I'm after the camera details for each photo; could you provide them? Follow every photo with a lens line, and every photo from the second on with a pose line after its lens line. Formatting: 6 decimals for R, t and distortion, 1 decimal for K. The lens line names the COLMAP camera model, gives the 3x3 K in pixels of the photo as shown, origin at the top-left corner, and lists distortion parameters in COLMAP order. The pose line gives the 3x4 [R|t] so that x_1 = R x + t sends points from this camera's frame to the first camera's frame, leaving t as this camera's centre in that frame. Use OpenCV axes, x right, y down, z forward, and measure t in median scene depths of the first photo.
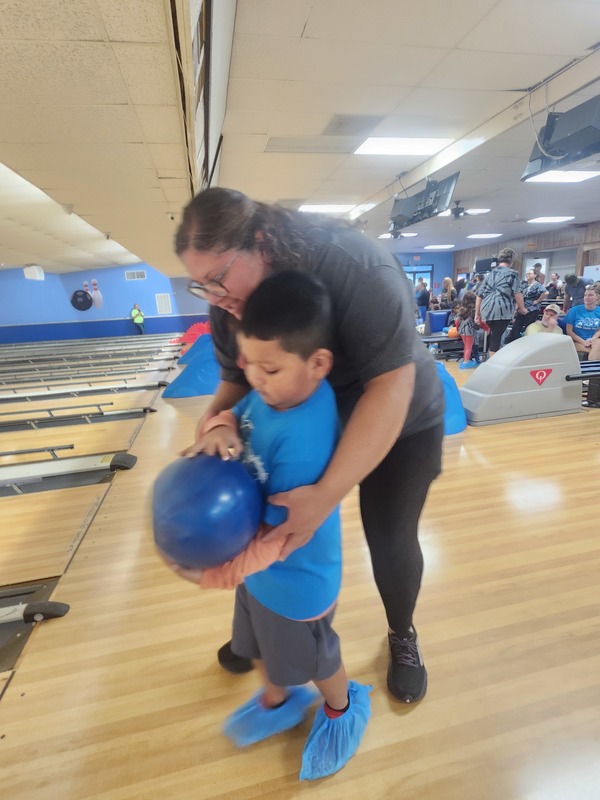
lens RADIAL K [[379.9, 0, 297.3], [0, 379.9, 409.7], [0, 0, 1]] dist [-0.000393, 0.000279]
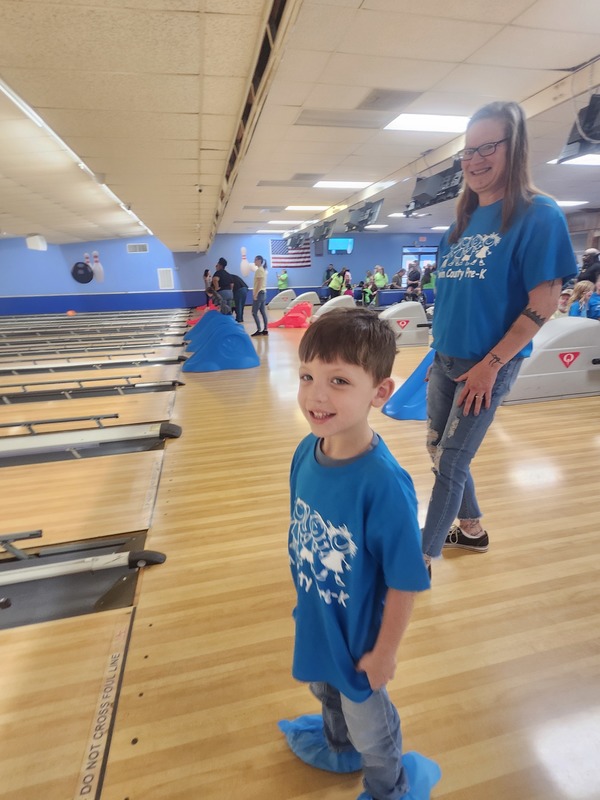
lens RADIAL K [[379.9, 0, 297.3], [0, 379.9, 409.7], [0, 0, 1]] dist [-0.000393, 0.000279]
pose [[0.999640, 0.023280, 0.013332, -0.080156], [-0.023929, 0.998424, 0.050756, 0.011448], [-0.012129, -0.051056, 0.998622, -0.024474]]
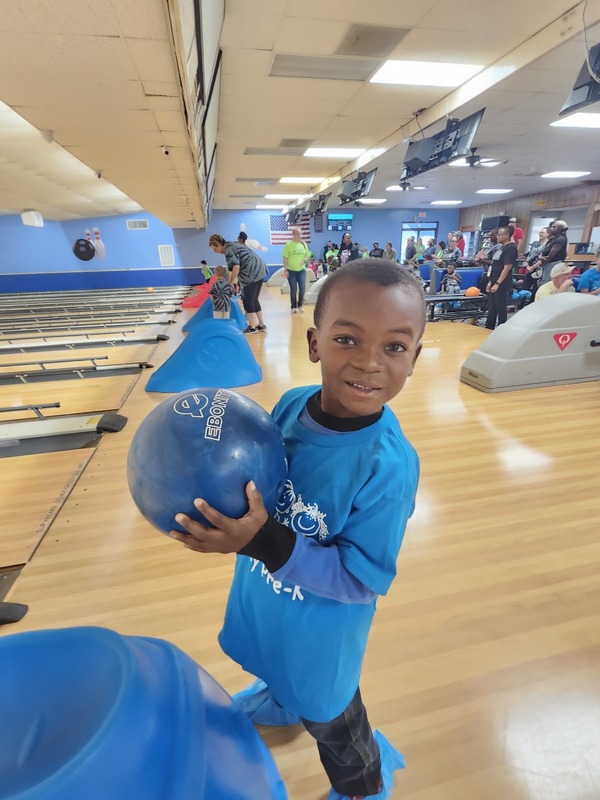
lens RADIAL K [[358.6, 0, 299.2], [0, 358.6, 406.2], [0, 0, 1]] dist [-0.001417, 0.000196]
pose [[0.999704, 0.023367, 0.006741, -0.004944], [-0.023986, 0.993097, 0.114820, -0.009995], [-0.004011, -0.114947, 0.993363, 0.085123]]
